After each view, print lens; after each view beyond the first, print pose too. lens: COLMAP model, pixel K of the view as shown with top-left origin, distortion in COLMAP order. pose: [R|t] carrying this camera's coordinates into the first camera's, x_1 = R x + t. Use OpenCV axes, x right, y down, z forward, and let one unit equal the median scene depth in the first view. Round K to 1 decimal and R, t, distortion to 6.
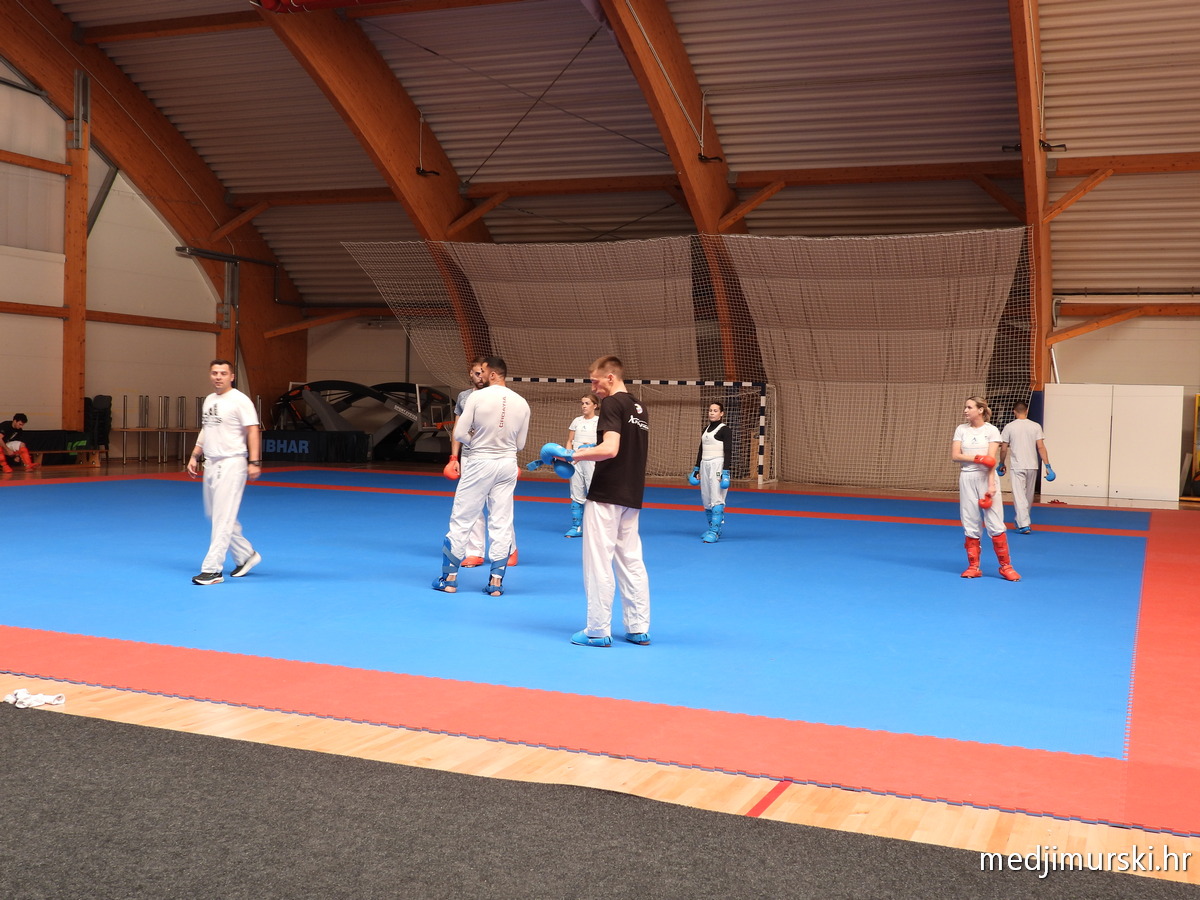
lens RADIAL K [[1340.7, 0, 602.6], [0, 1340.7, 448.8], [0, 0, 1]] dist [-0.003263, 0.000000]
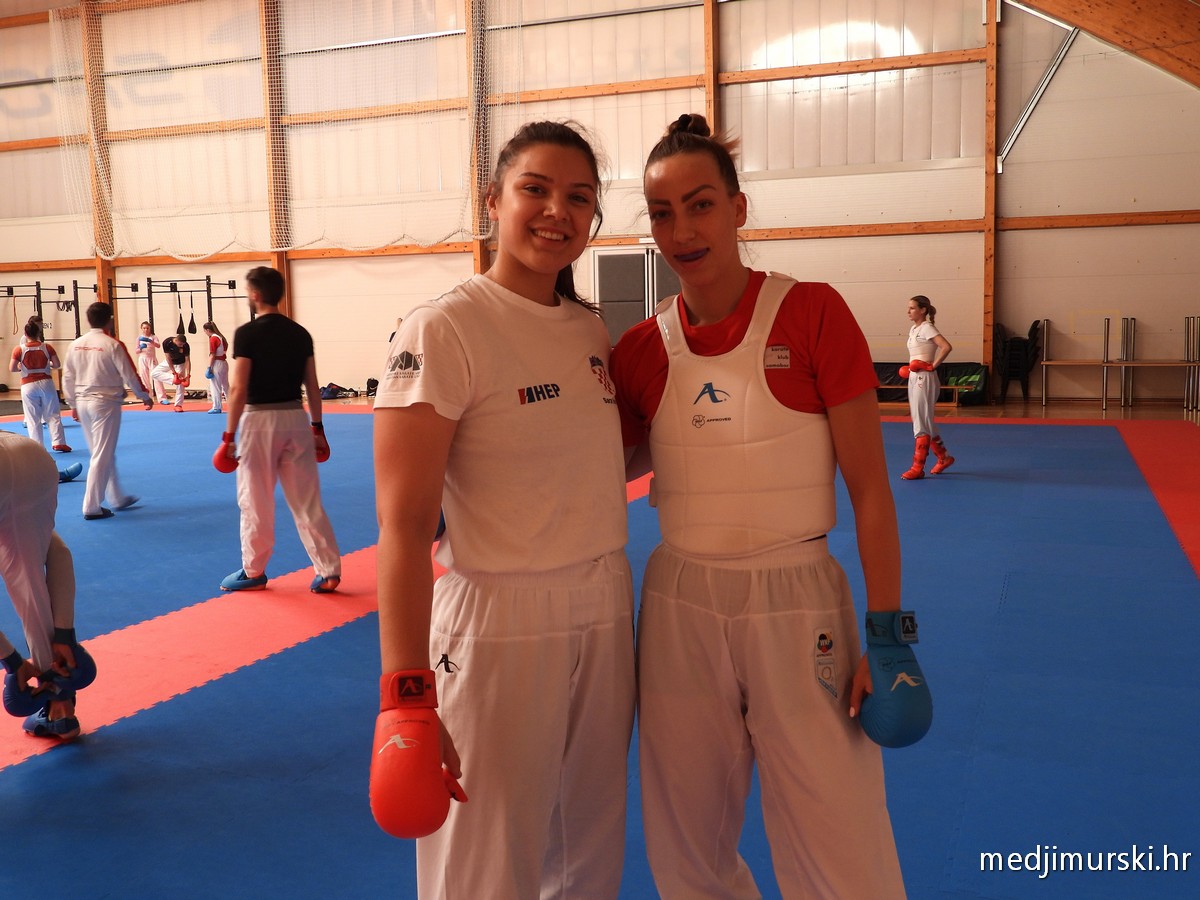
lens RADIAL K [[1177.2, 0, 593.0], [0, 1177.2, 453.3], [0, 0, 1]] dist [-0.008853, 0.000000]
pose [[0.012233, 0.081445, -0.996603, 0.351036], [-0.014959, 0.996581, 0.081259, -0.013455], [0.999813, 0.013914, 0.013409, 0.736309]]
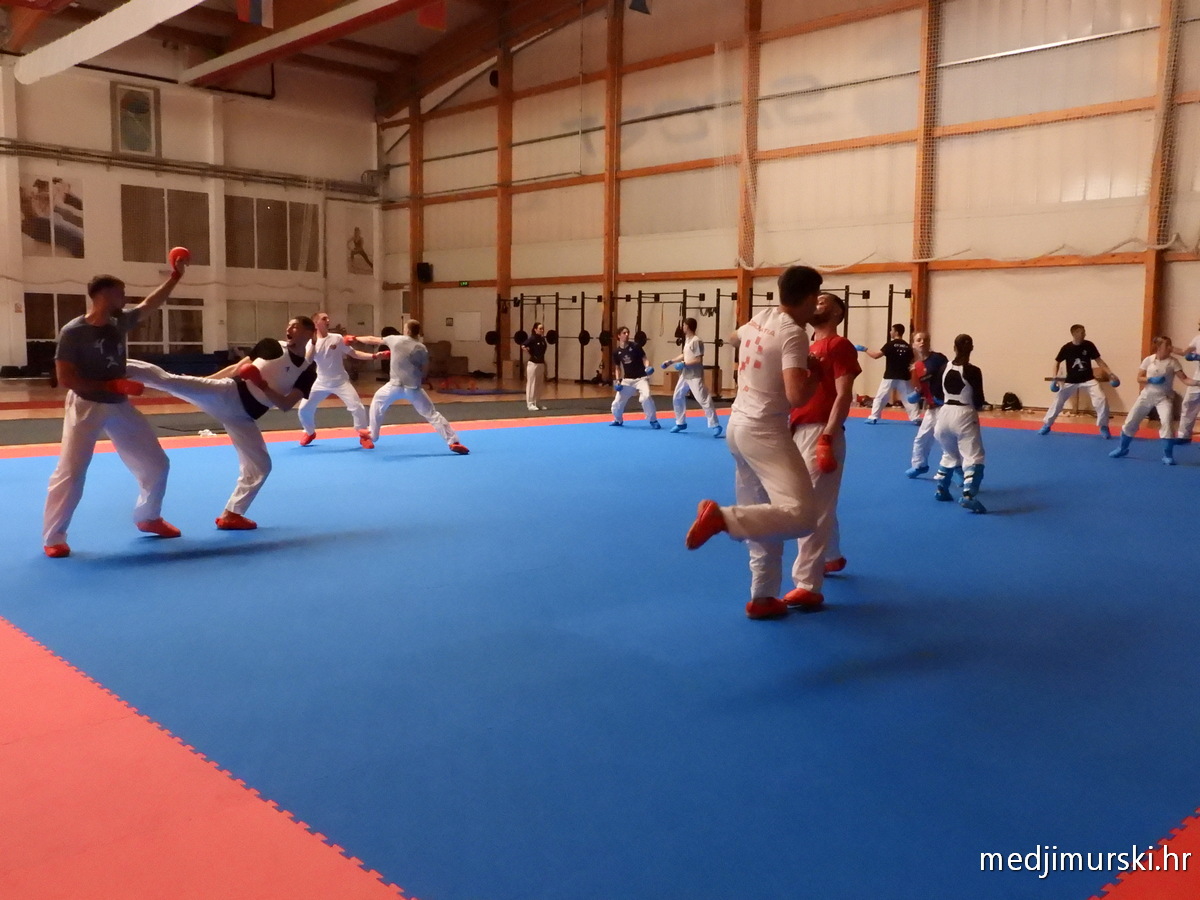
lens RADIAL K [[1082.4, 0, 598.6], [0, 1082.4, 451.0], [0, 0, 1]] dist [-0.001371, -0.008119]
pose [[-0.409745, 0.062461, -0.910059, 0.310953], [-0.055016, 0.994145, 0.093002, -0.009544], [0.910540, 0.088174, -0.403909, 0.627208]]
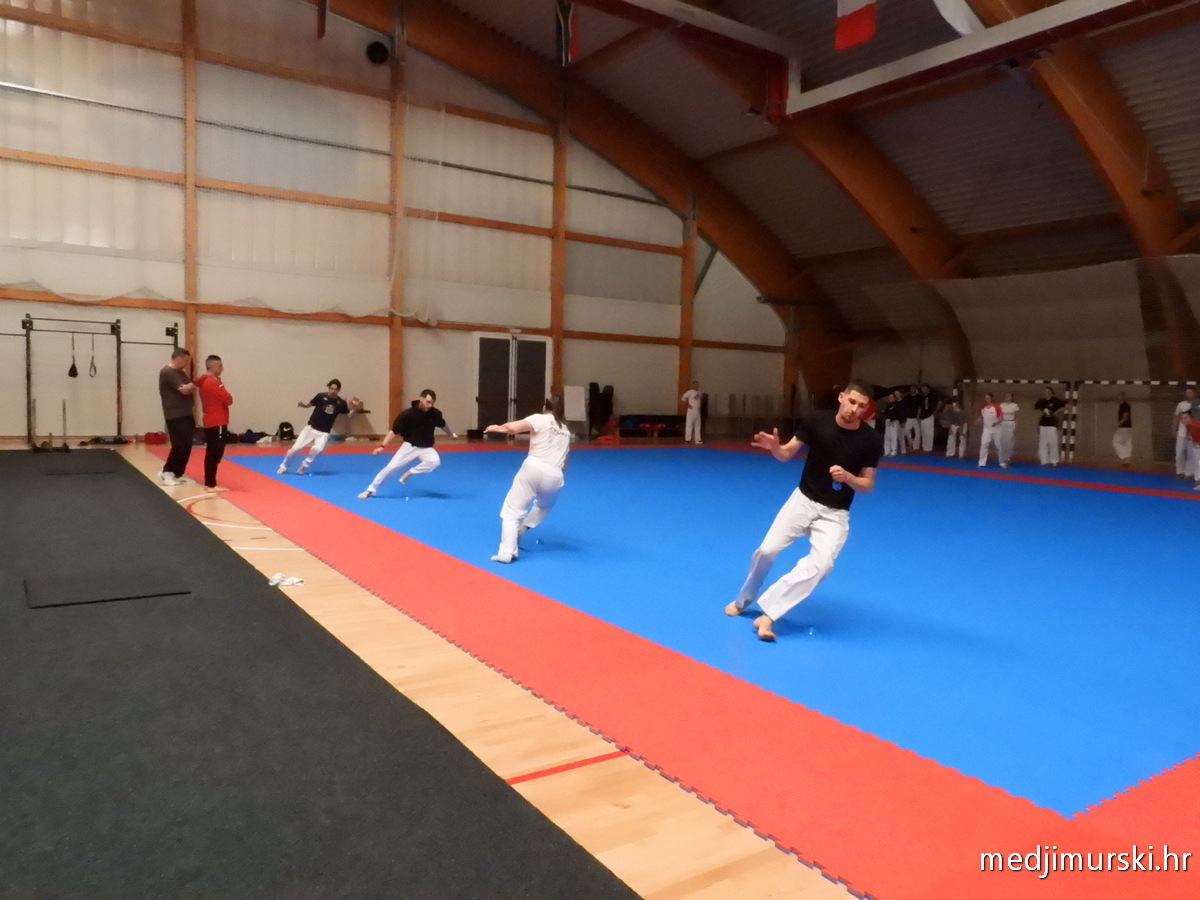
lens RADIAL K [[861.3, 0, 602.3], [0, 861.3, 453.5], [0, 0, 1]] dist [-0.013343, 0.003356]
pose [[0.834188, 0.036342, -0.550282, 0.090624], [-0.022767, 0.999245, 0.031479, 0.001283], [0.551010, -0.013731, 0.834385, 0.089056]]
